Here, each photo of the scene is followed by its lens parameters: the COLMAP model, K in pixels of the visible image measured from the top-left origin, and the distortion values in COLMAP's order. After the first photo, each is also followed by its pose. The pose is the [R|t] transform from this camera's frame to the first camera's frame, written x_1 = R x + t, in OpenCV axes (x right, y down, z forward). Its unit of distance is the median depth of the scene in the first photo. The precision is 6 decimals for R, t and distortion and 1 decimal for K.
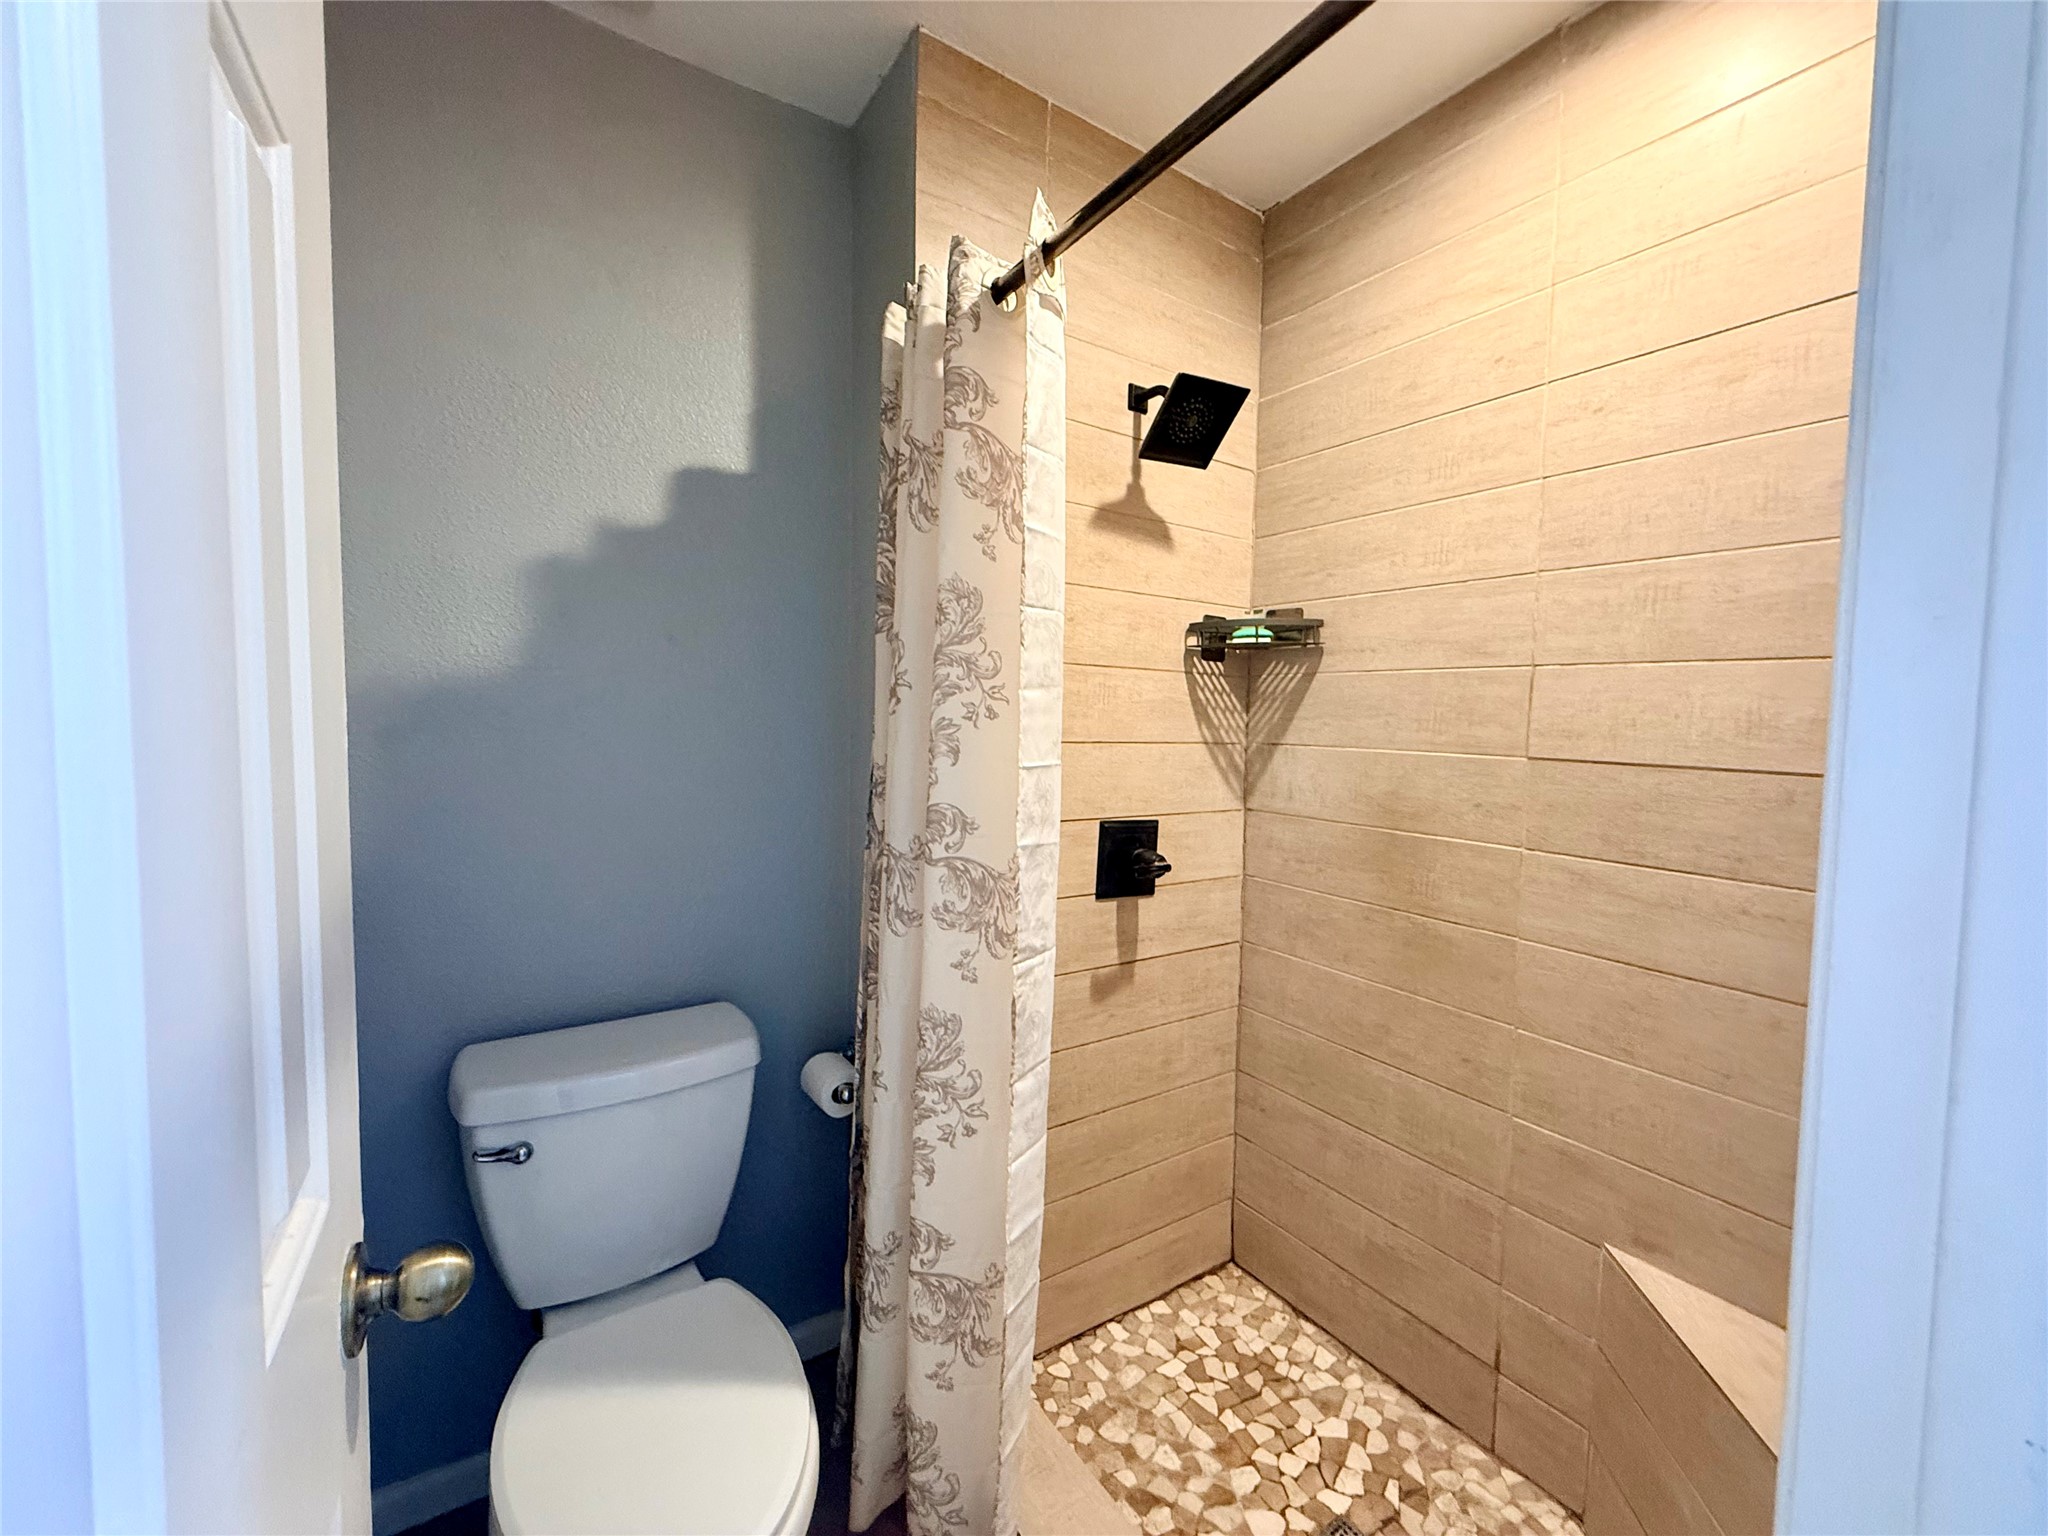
lens RADIAL K [[816.3, 0, 1016.5], [0, 816.3, 765.3], [0, 0, 1]] dist [-0.002040, -0.000183]
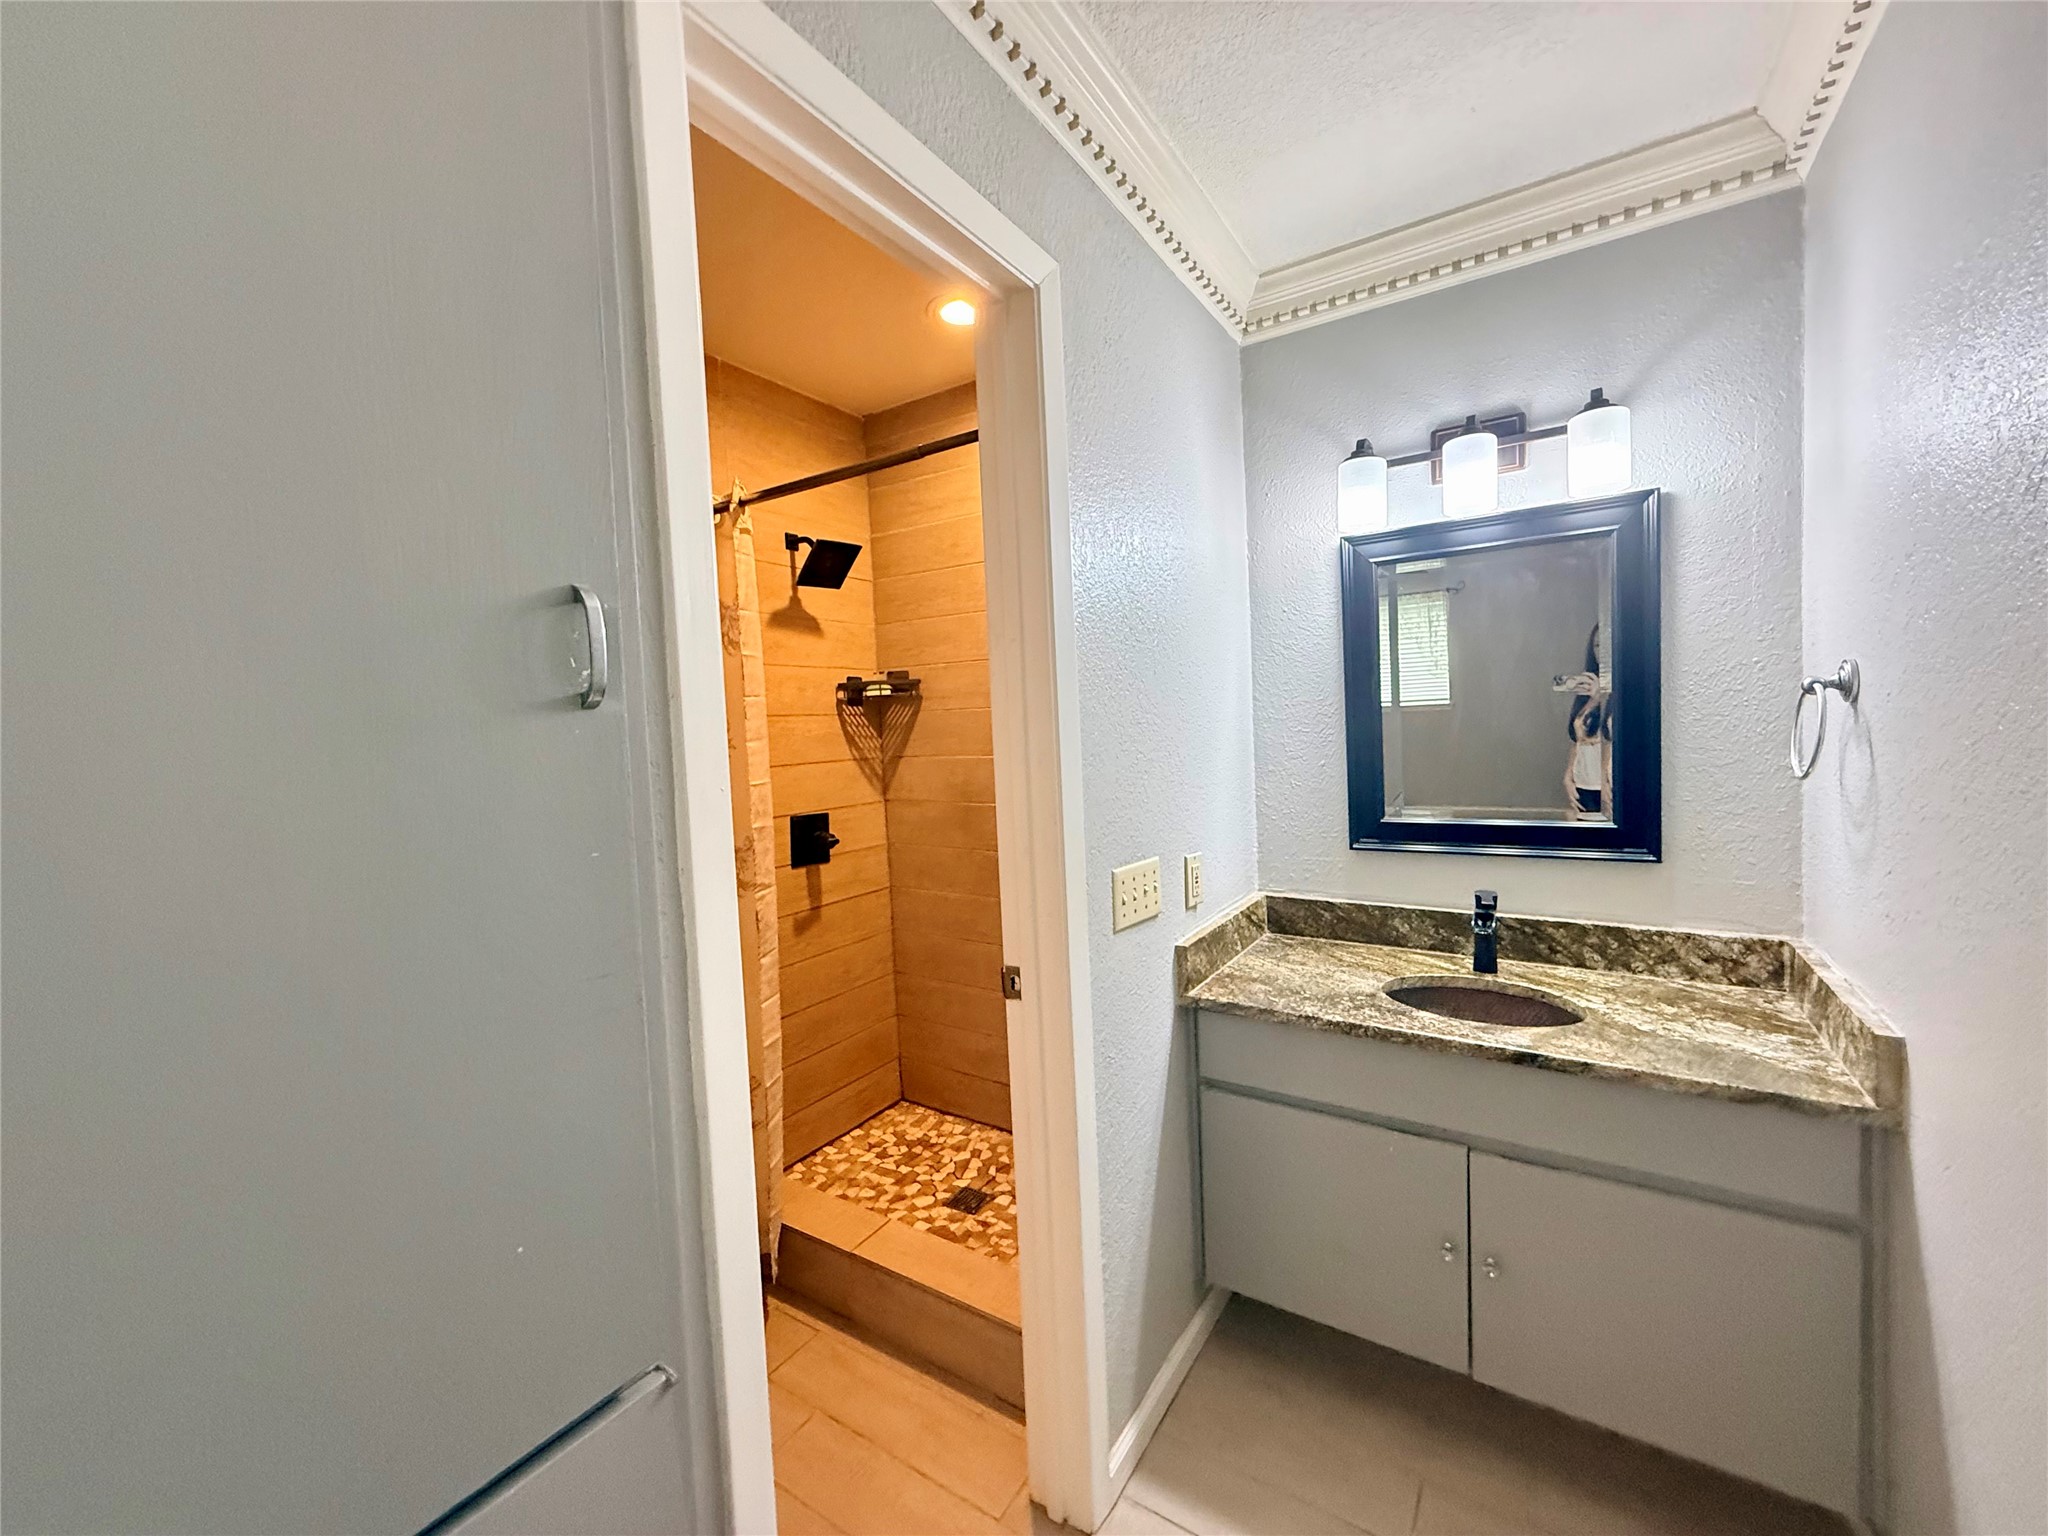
lens RADIAL K [[816.3, 0, 1015.7], [0, 816.3, 763.1], [0, 0, 1]] dist [-0.002040, -0.000183]
pose [[0.916445, -0.079045, 0.392275, -0.101035], [0.084212, 0.996440, 0.004046, -0.002133], [-0.391198, 0.029326, 0.919839, -0.568105]]
